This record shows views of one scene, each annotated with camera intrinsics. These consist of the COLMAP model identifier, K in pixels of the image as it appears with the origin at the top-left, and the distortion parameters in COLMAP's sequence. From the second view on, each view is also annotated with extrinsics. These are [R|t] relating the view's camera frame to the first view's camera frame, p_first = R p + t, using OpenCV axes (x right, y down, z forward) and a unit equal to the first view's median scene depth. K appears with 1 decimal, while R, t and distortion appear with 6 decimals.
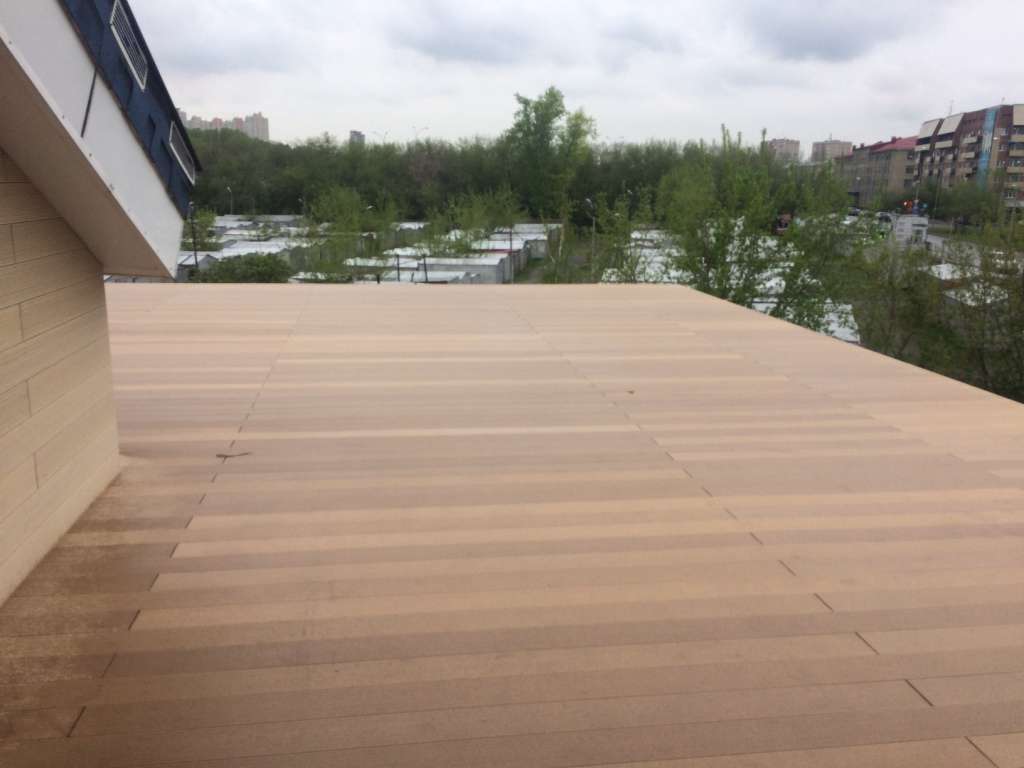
lens RADIAL K [[842.3, 0, 509.2], [0, 842.3, 388.5], [0, 0, 1]] dist [0.050425, -0.071312]
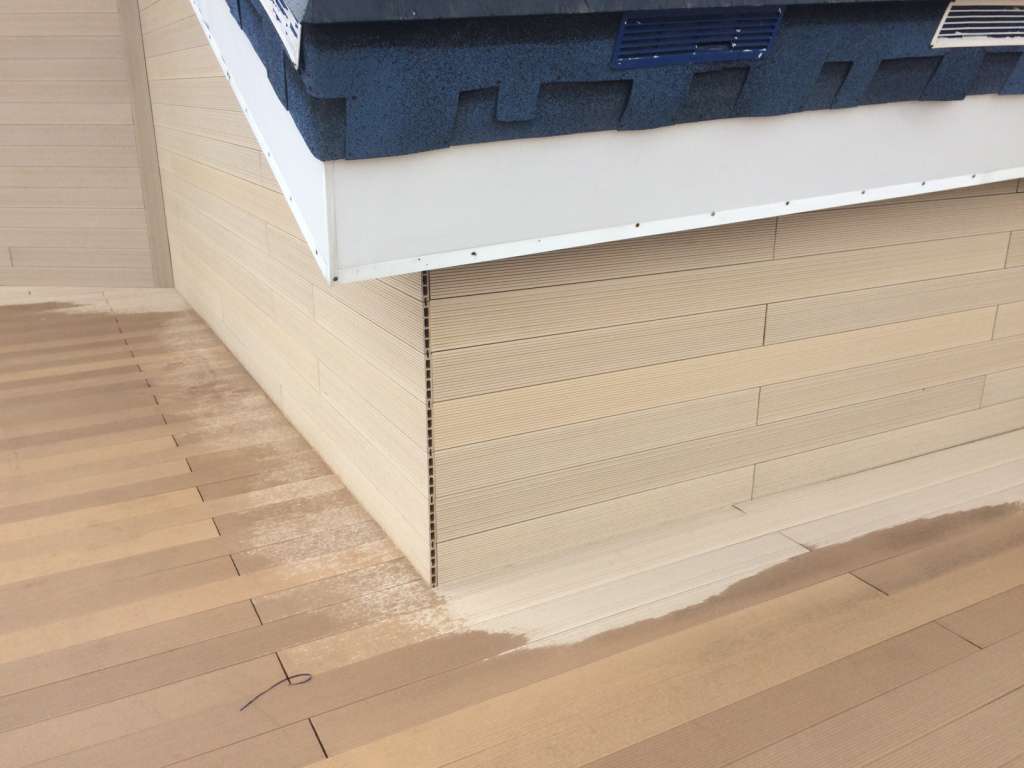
lens RADIAL K [[842.3, 0, 502.6], [0, 842.3, 383.8], [0, 0, 1]] dist [0.050425, -0.071312]
pose [[-0.934327, 0.093089, -0.344045, -0.034891], [-0.109736, 0.843266, 0.526175, -0.036527], [0.339102, 0.529374, -0.777672, 0.153536]]
